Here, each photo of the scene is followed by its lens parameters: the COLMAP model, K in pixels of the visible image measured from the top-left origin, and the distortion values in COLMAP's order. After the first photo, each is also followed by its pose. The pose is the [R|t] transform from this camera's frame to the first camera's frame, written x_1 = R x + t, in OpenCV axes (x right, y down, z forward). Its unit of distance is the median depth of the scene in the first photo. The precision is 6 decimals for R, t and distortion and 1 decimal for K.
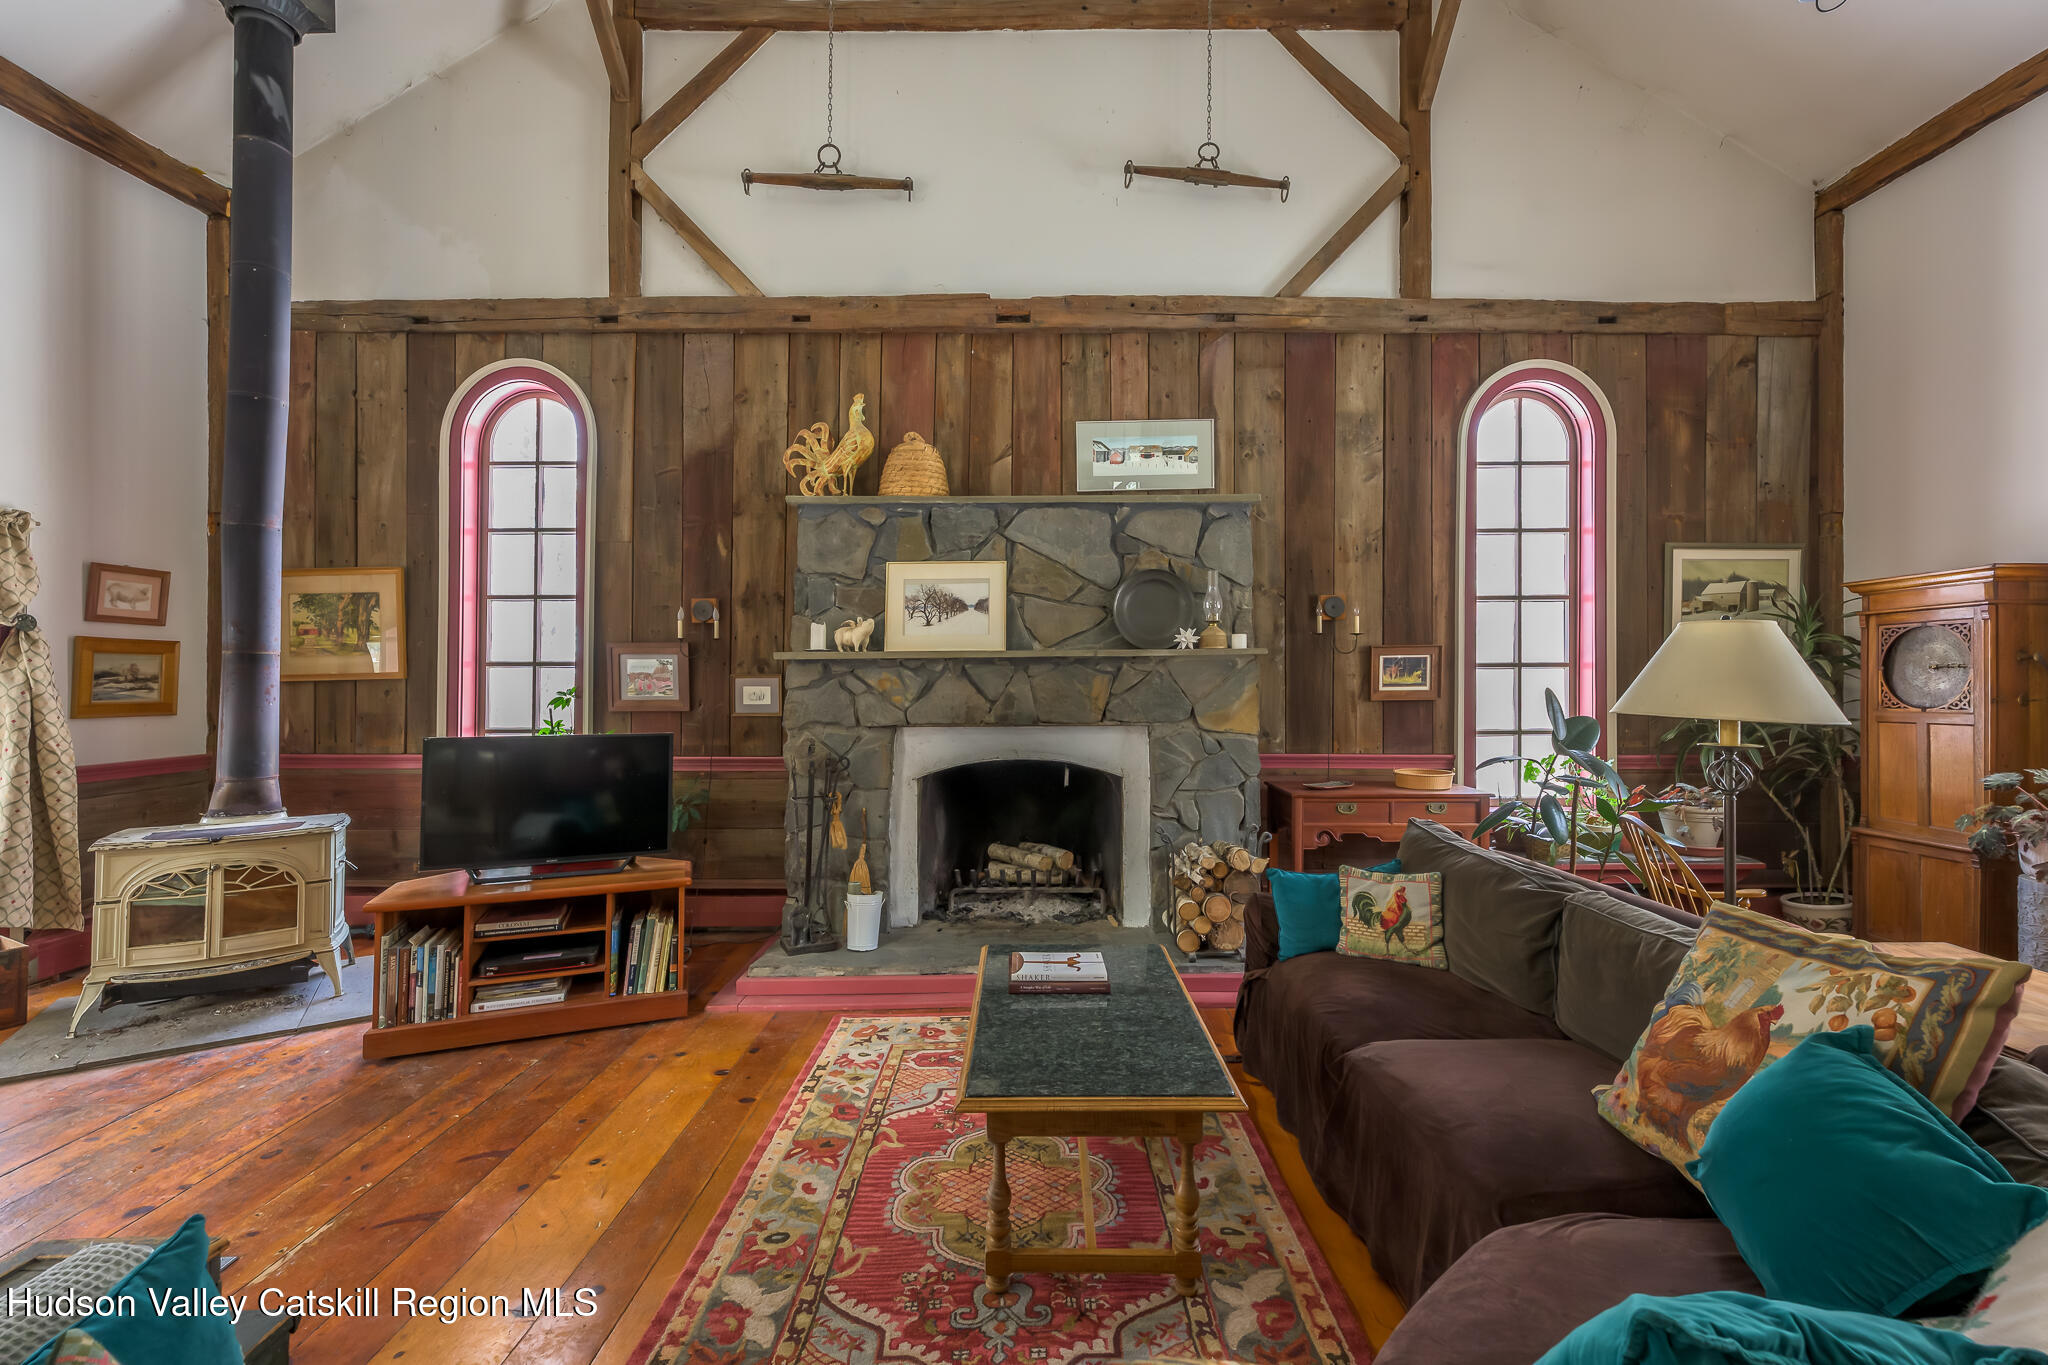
lens RADIAL K [[808.3, 0, 1027.9], [0, 808.3, 684.1], [0, 0, 1]] dist [-0.000682, 0.000246]
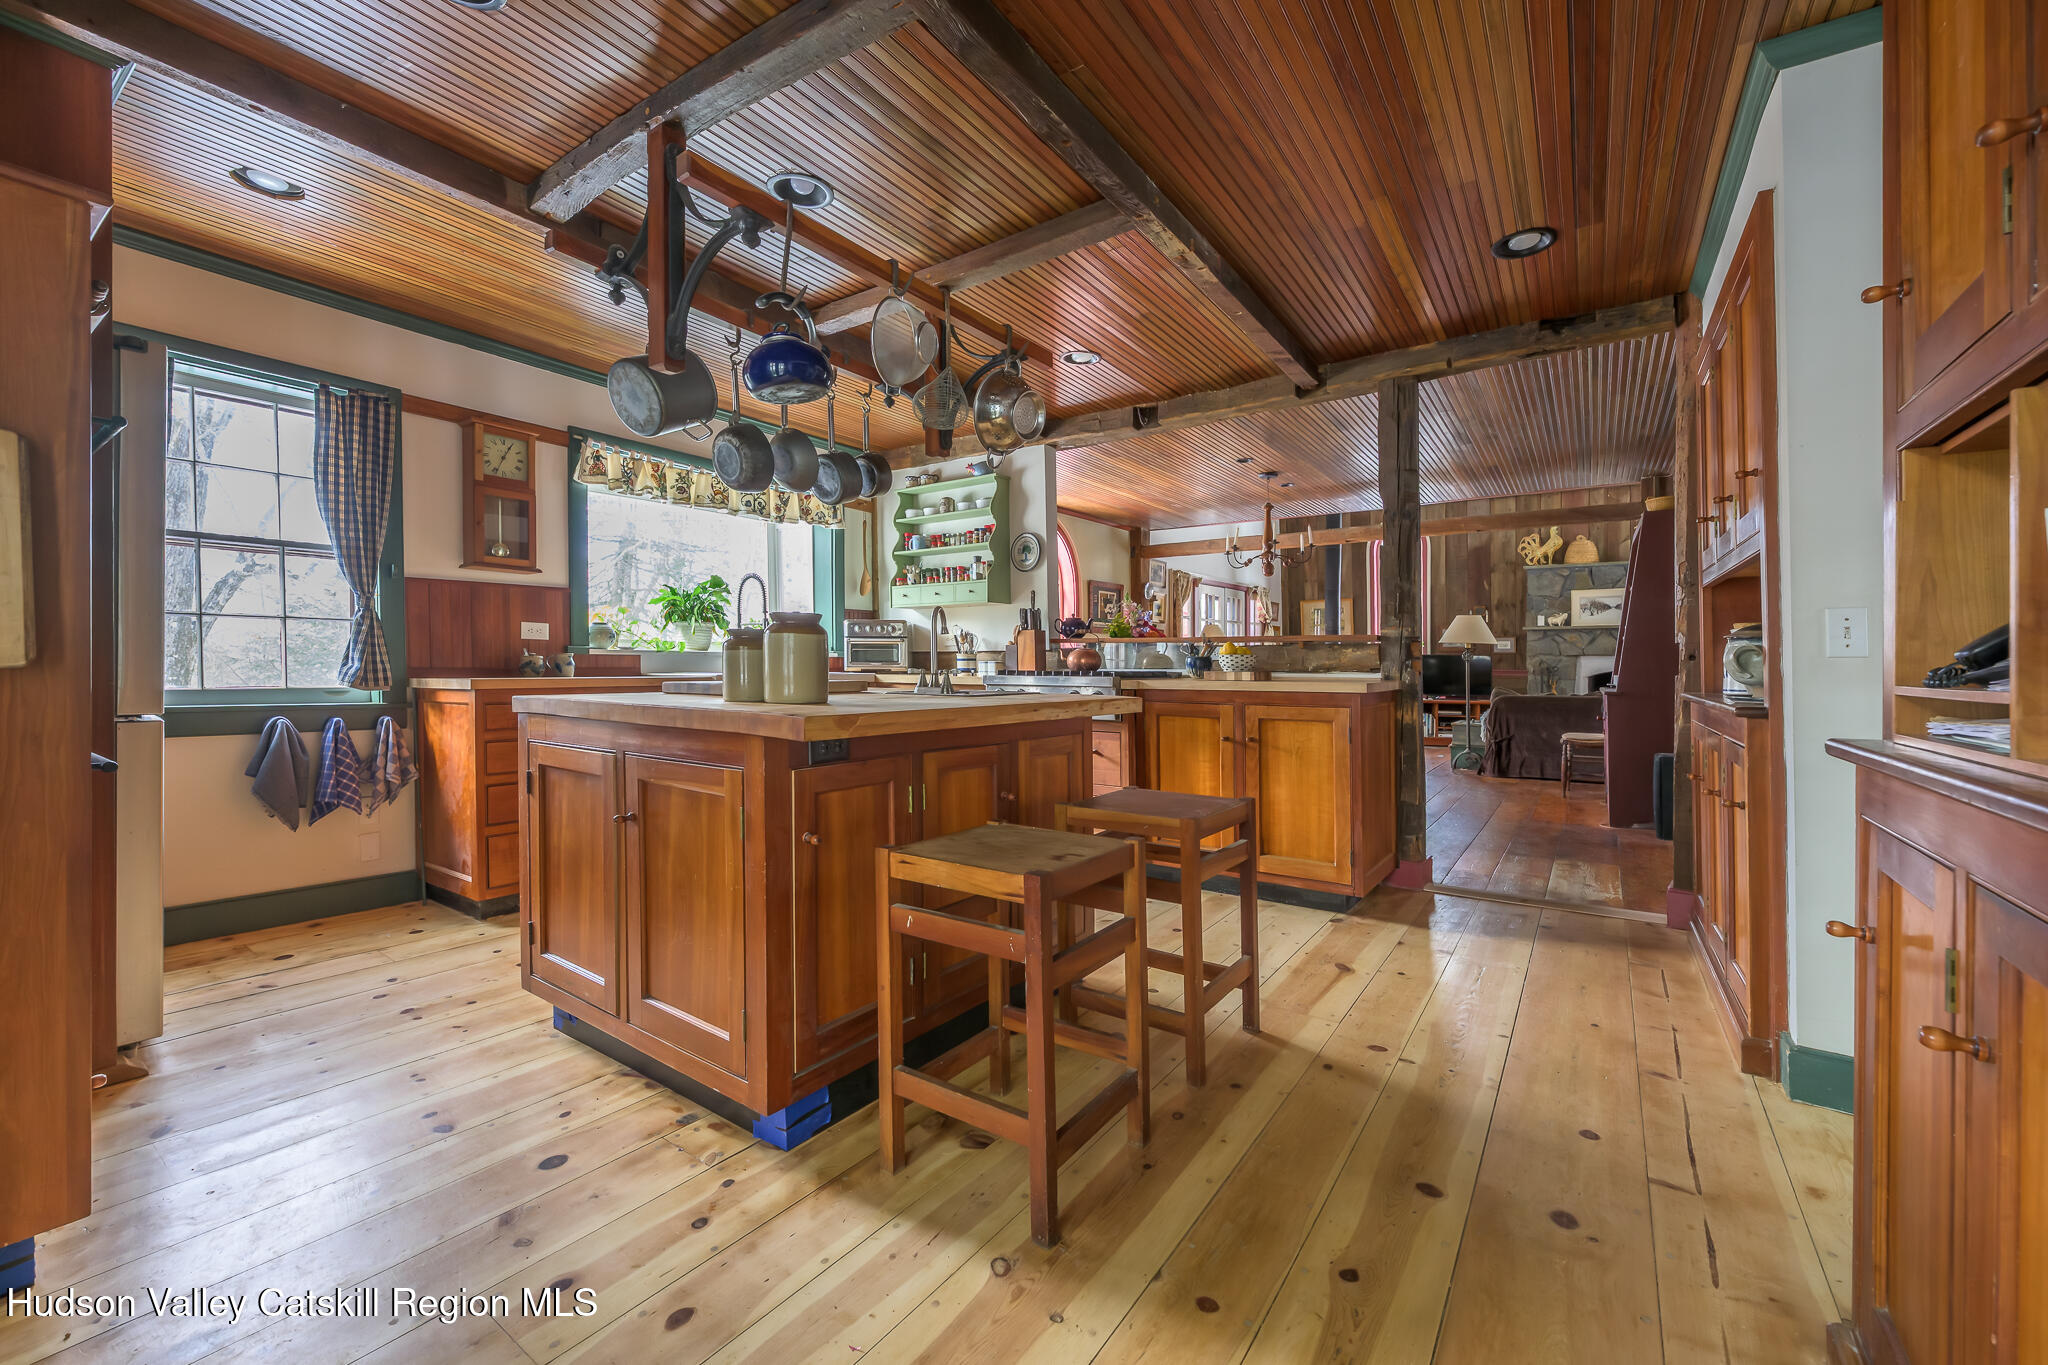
lens RADIAL K [[808.3, 0, 1035.8], [0, 808.3, 650.4], [0, 0, 1]] dist [-0.000682, 0.000246]
pose [[0.837743, -0.000057, -0.546064, -0.180673], [-0.006157, 0.999935, -0.009550, 0.064315], [0.546030, 0.011362, 0.837689, -1.856141]]
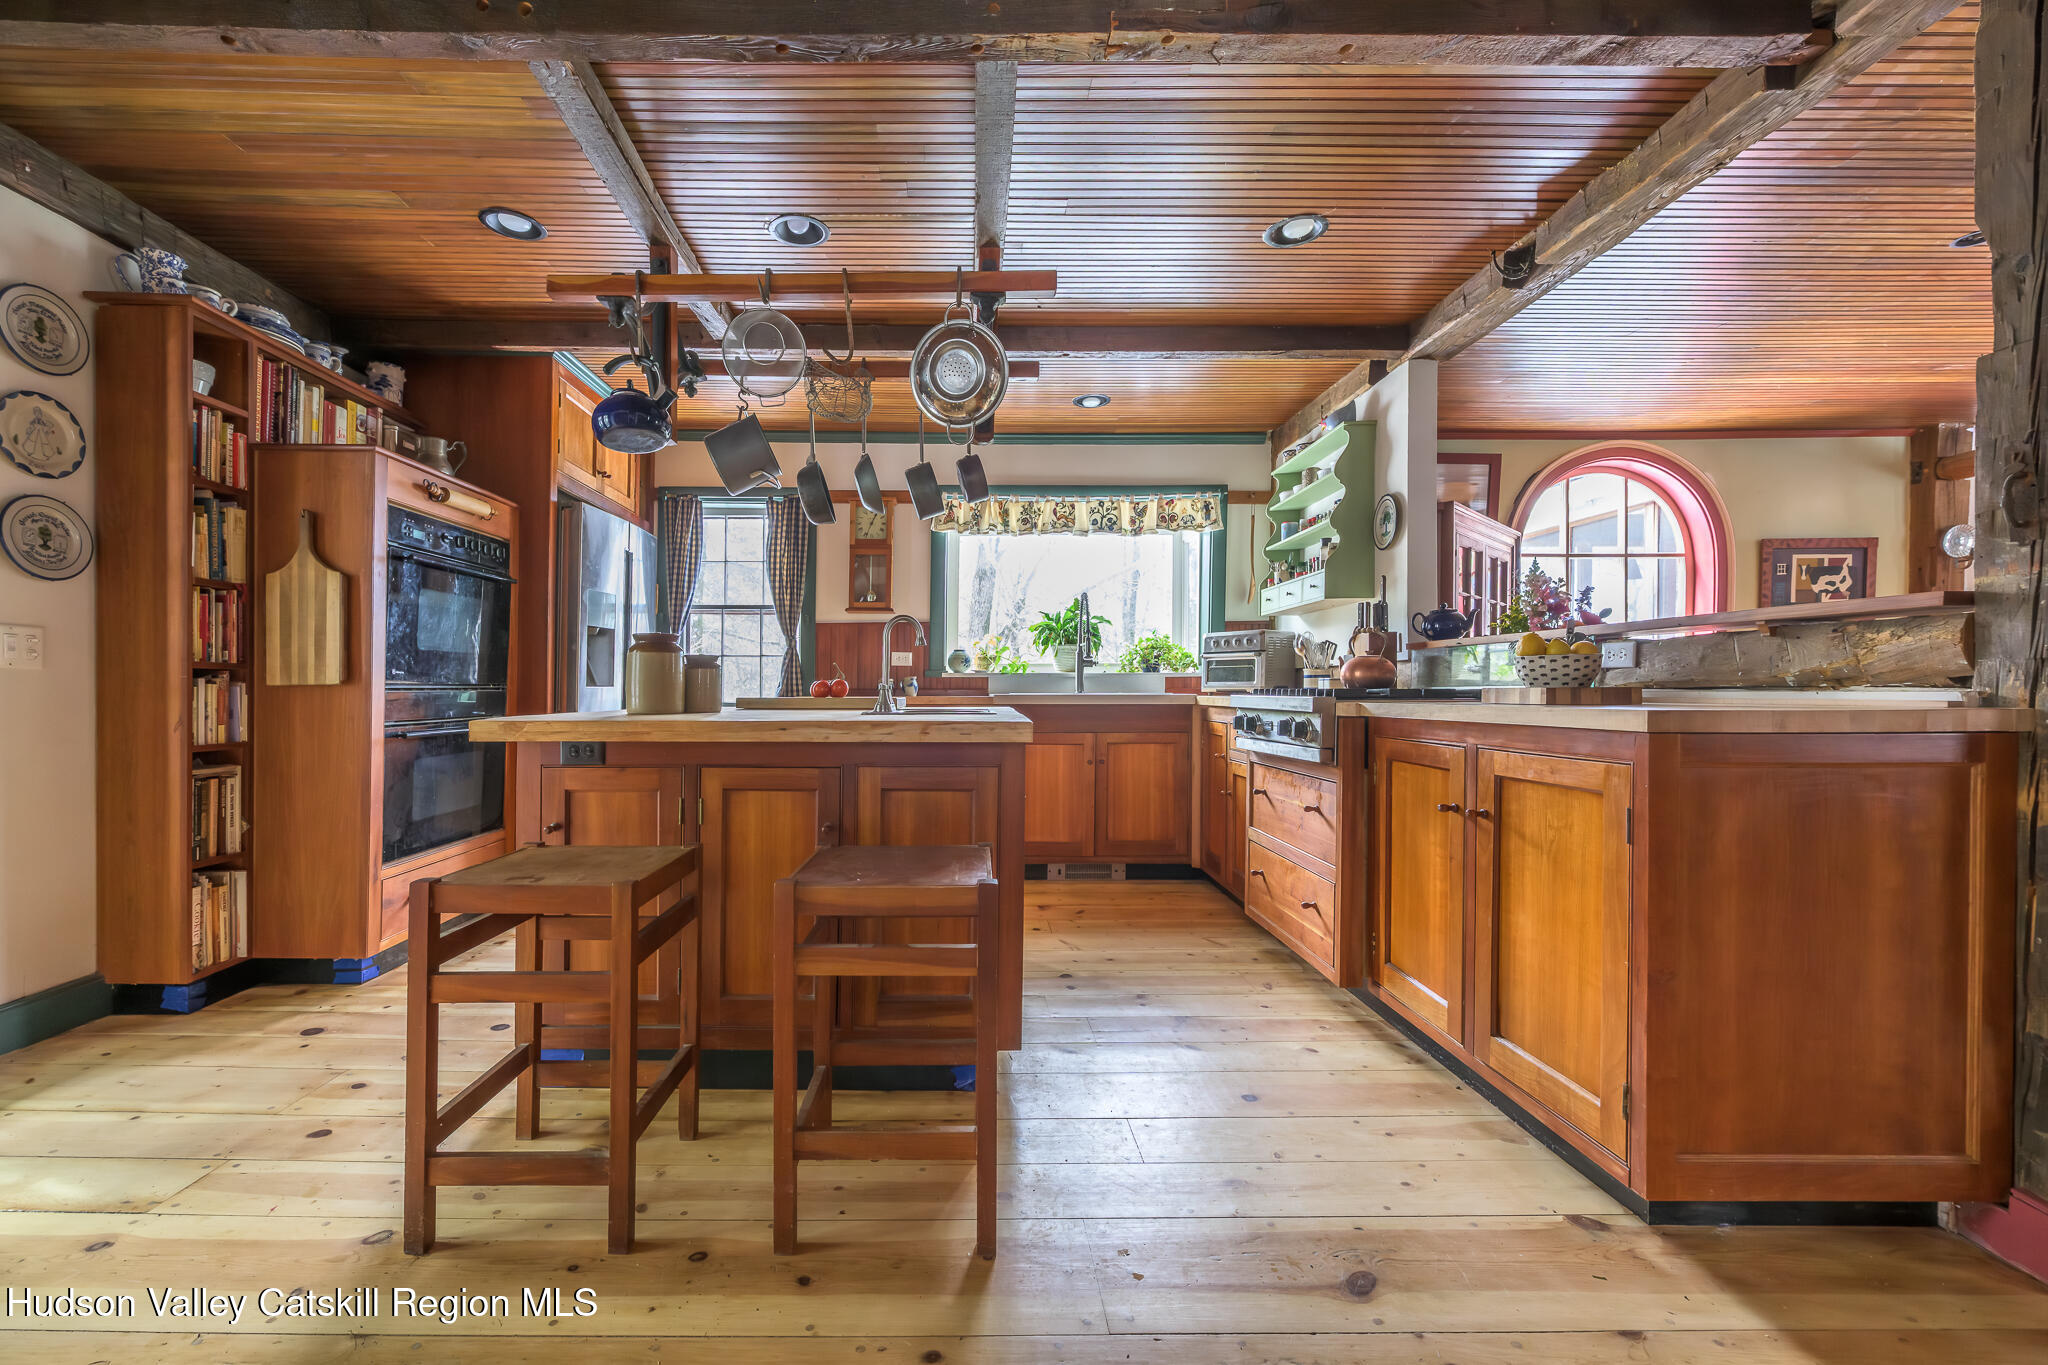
lens RADIAL K [[816.8, 0, 959.9], [0, 816.8, 686.8], [0, 0, 1]] dist [-0.001563, -0.000021]
pose [[0.026899, 0.002638, -0.999635, -0.024480], [0.006813, 0.999973, 0.002822, 0.072745], [0.999615, -0.006887, 0.026880, -1.379925]]
